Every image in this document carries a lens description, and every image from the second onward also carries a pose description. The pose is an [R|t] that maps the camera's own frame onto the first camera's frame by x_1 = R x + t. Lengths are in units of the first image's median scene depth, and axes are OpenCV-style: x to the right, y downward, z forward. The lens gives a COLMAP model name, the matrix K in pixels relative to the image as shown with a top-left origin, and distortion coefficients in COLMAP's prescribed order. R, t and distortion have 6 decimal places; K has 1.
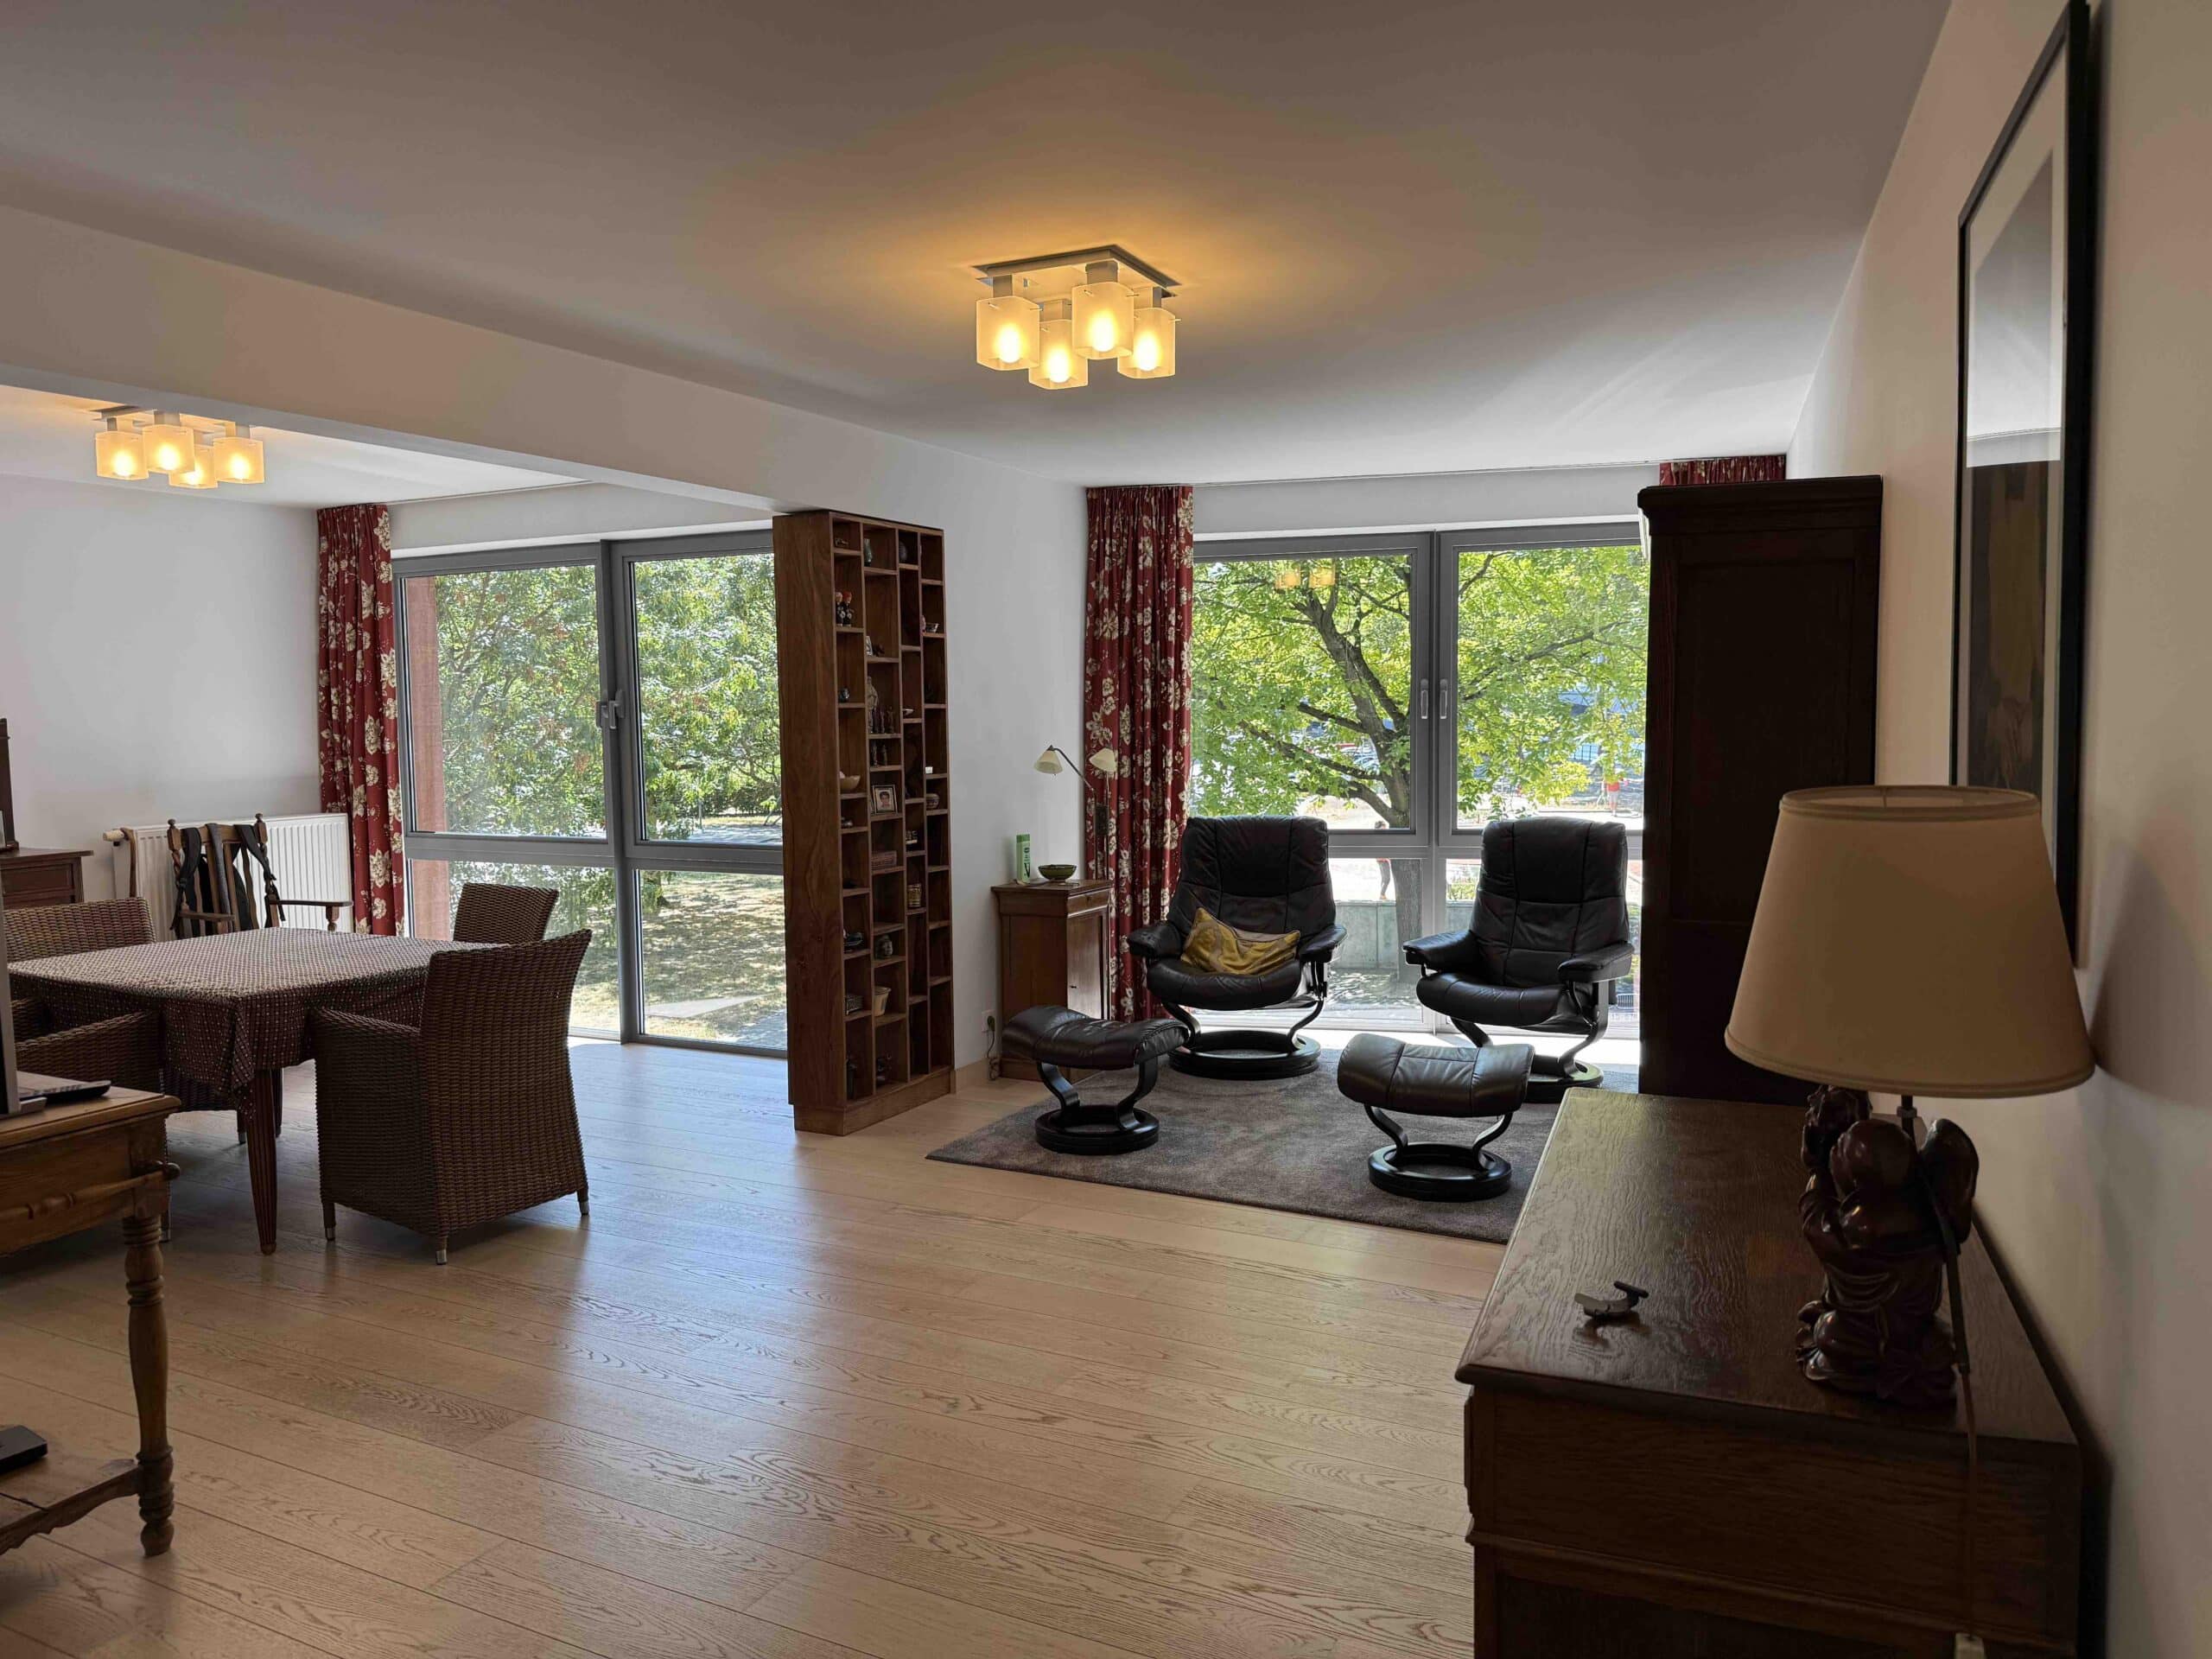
lens RADIAL K [[1526.7, 0, 1093.5], [0, 1526.7, 827.0], [0, 0, 1]] dist [0.068310, 0.000439]
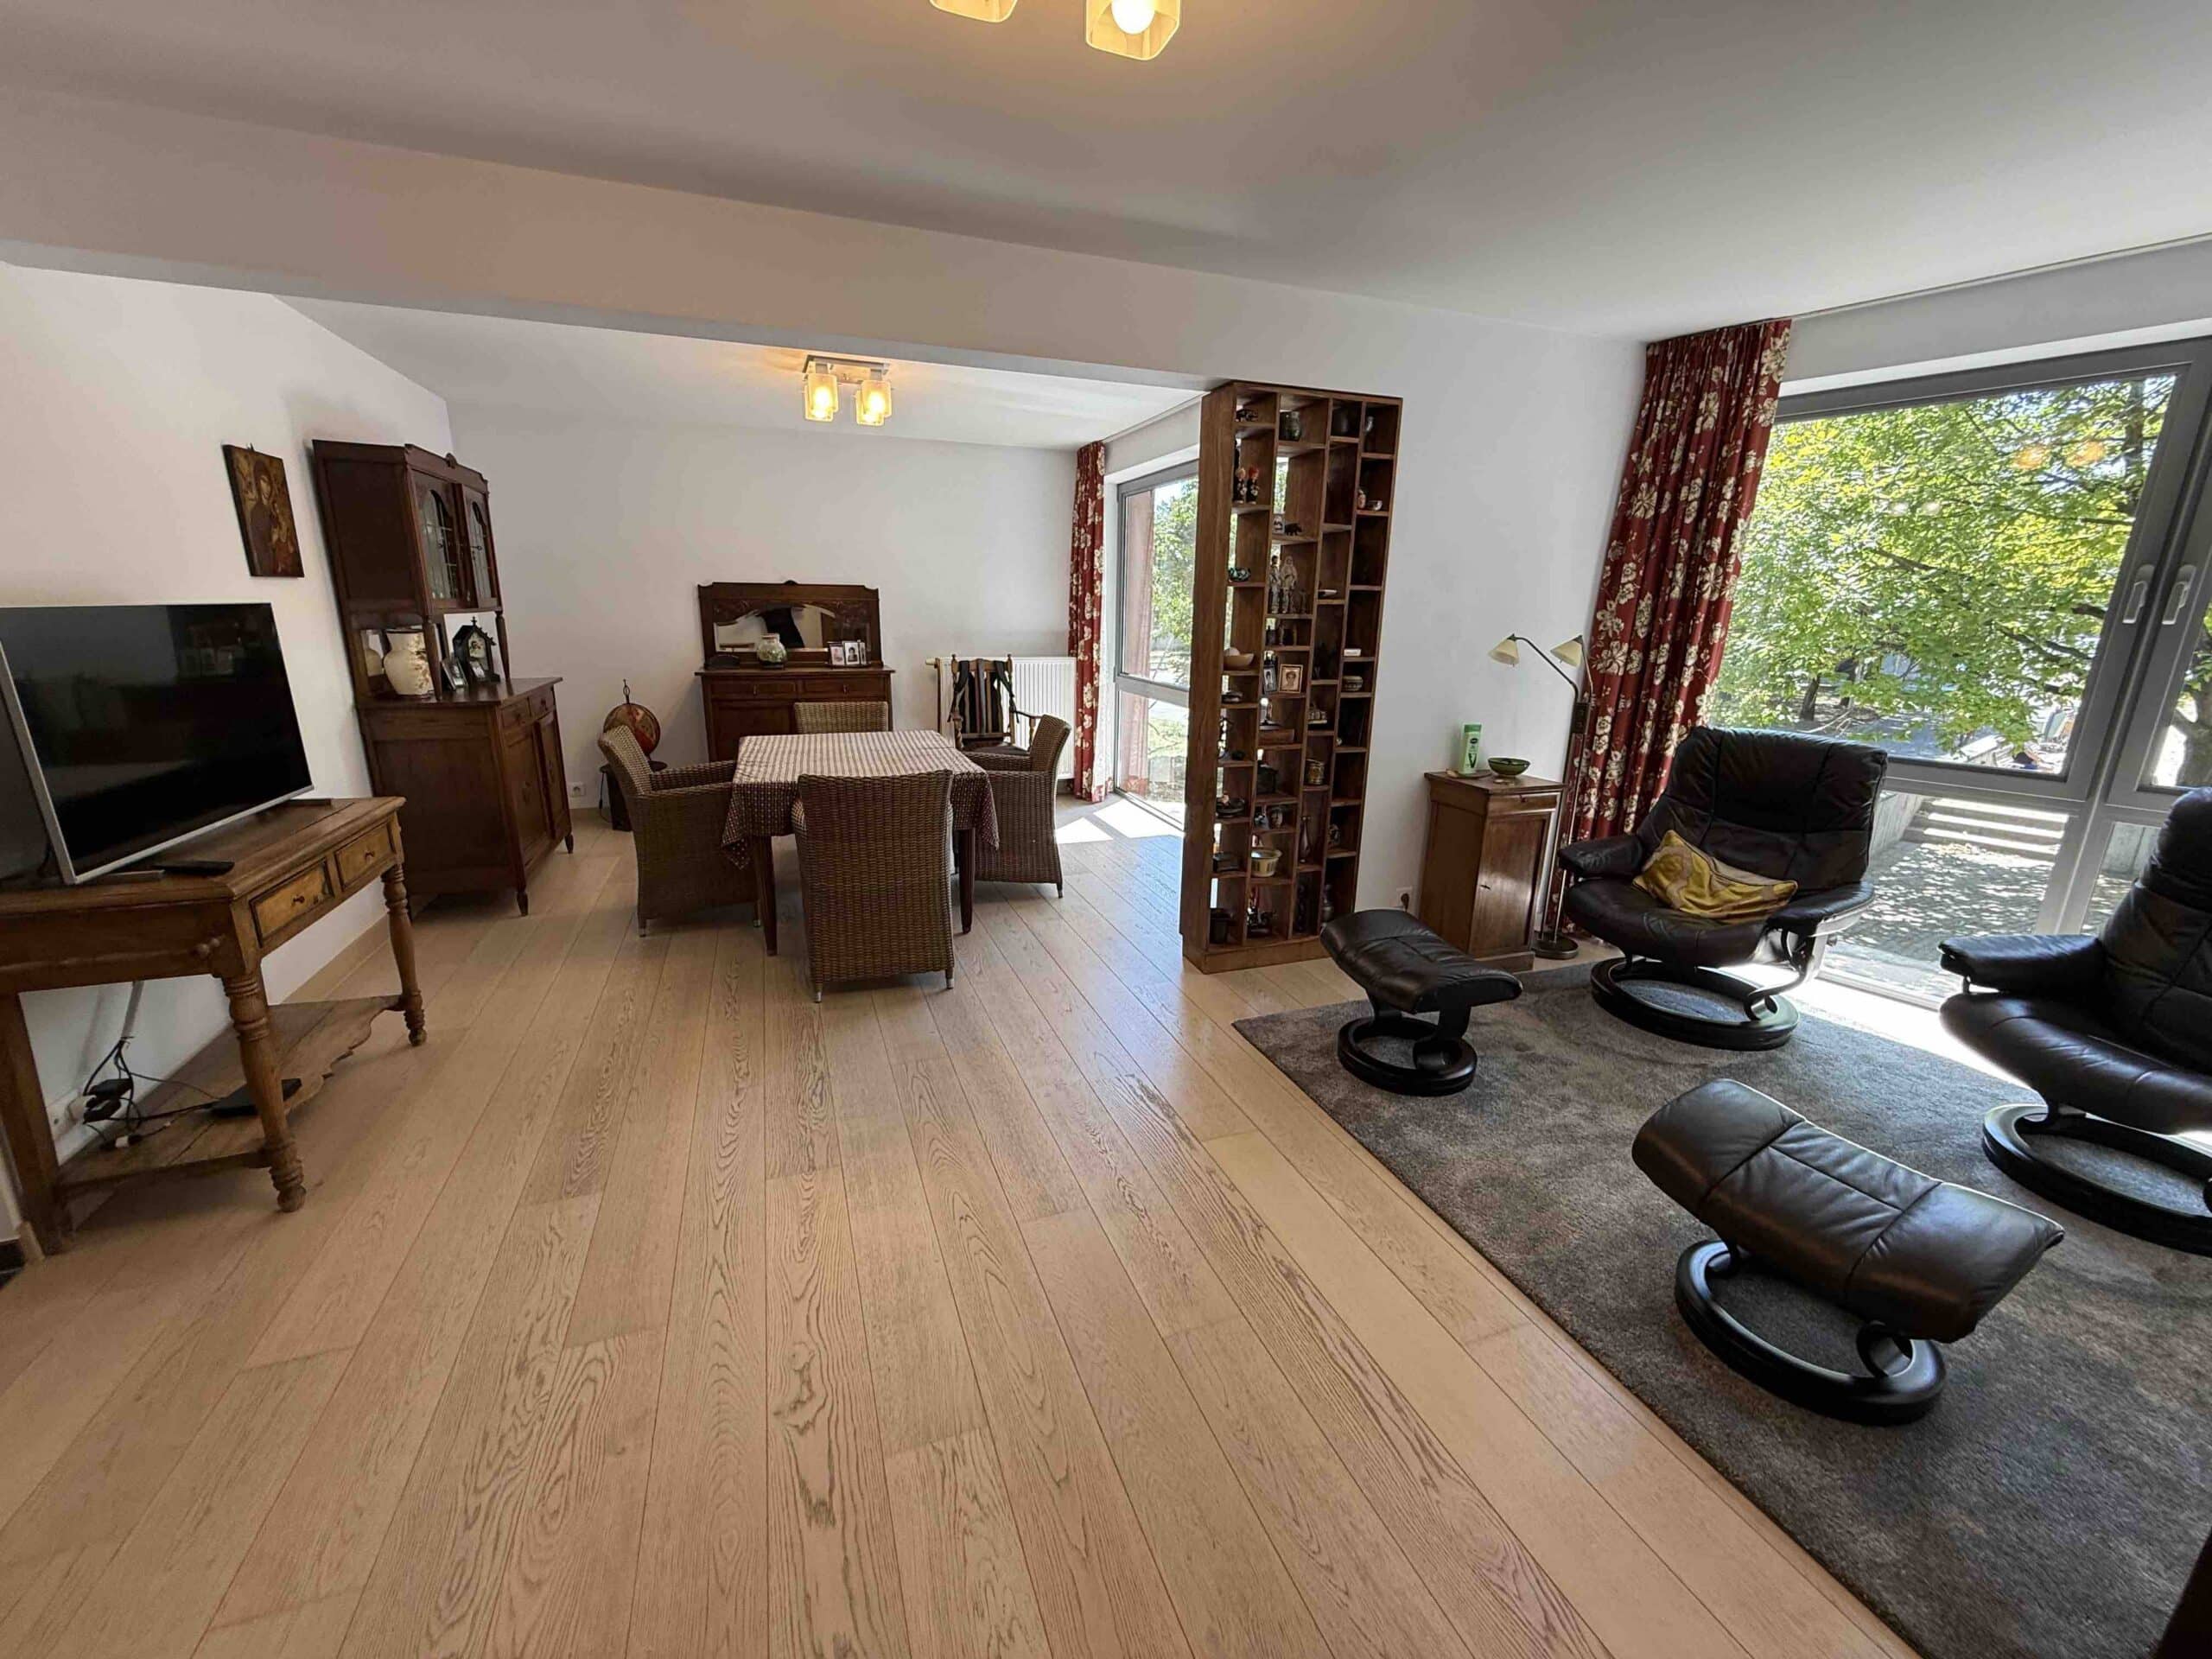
lens RADIAL K [[881.3, 0, 1097.5], [0, 881.3, 828.8], [0, 0, 1]] dist [-0.000661, -0.000159]
pose [[0.745100, 0.191076, -0.638996, 0.140298], [-0.074939, 0.976001, 0.204467, -0.025855], [0.662730, -0.104463, 0.741537, 0.379361]]
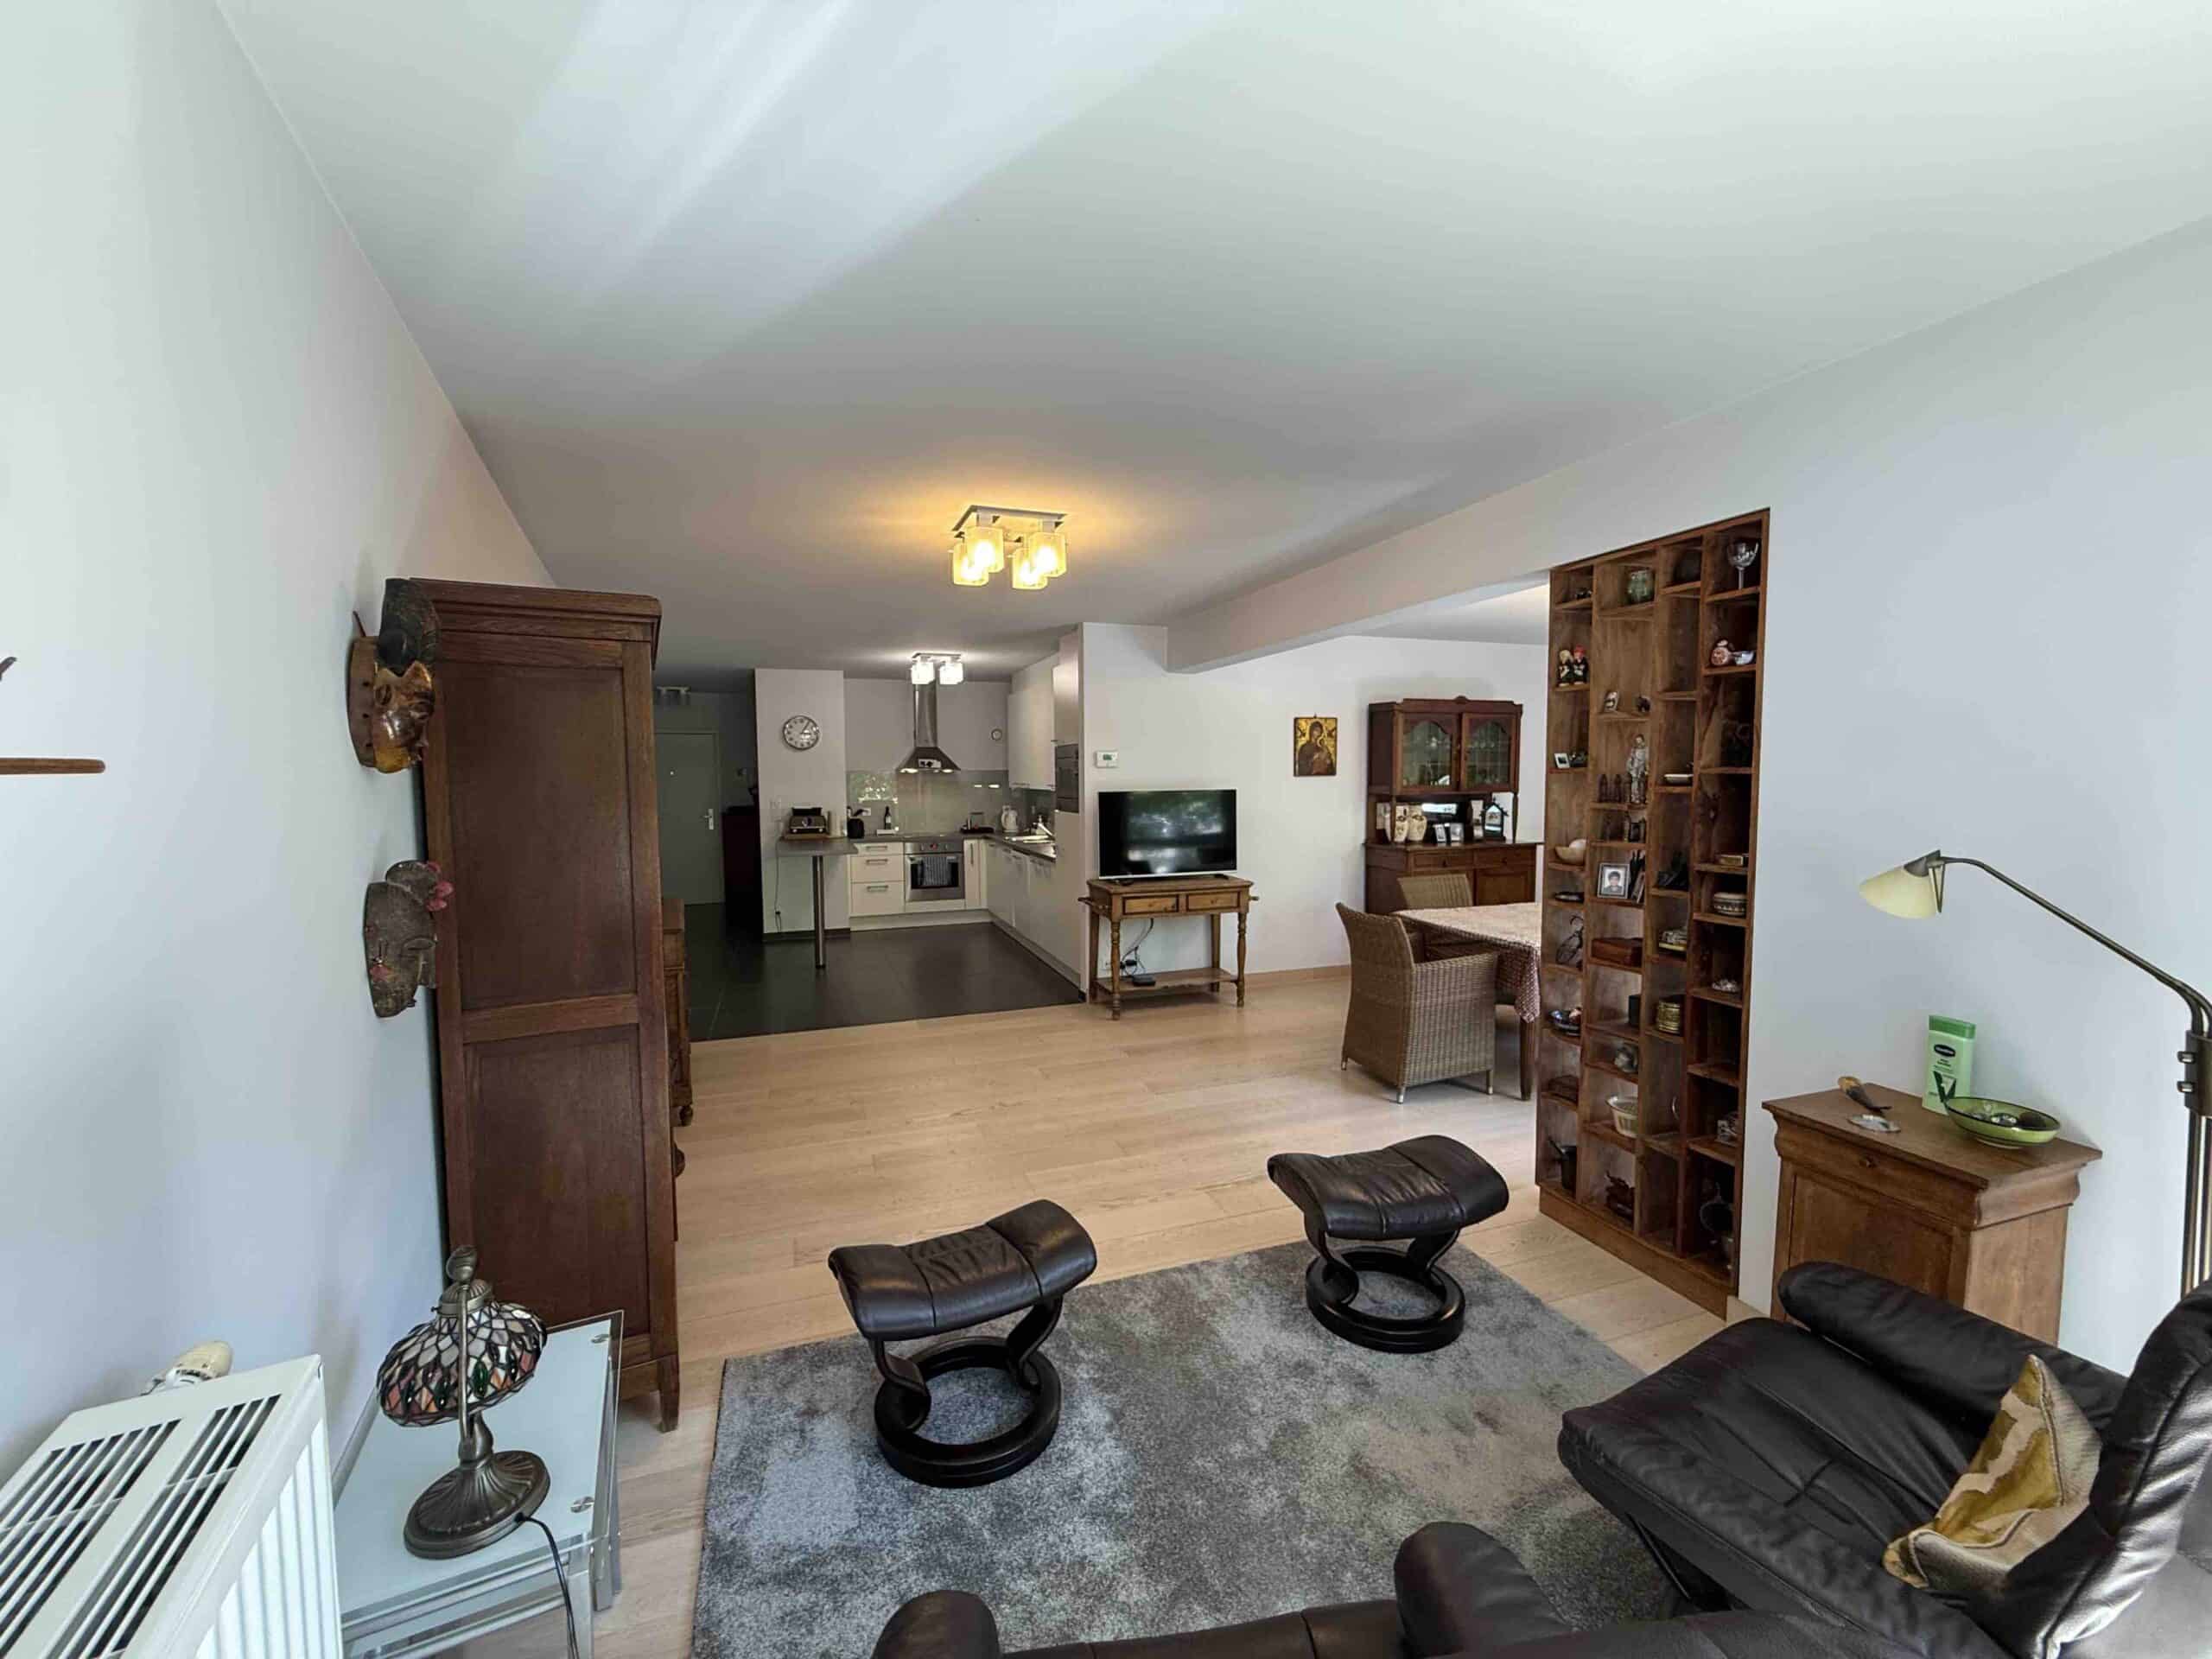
lens RADIAL K [[881.3, 0, 1115.6], [0, 881.3, 834.0], [0, 0, 1]] dist [-0.000661, -0.000159]
pose [[-0.668745, 0.068208, -0.740357, 0.332338], [-0.040852, 0.990908, 0.128191, -0.077655], [0.742369, 0.115972, -0.659878, 0.912344]]
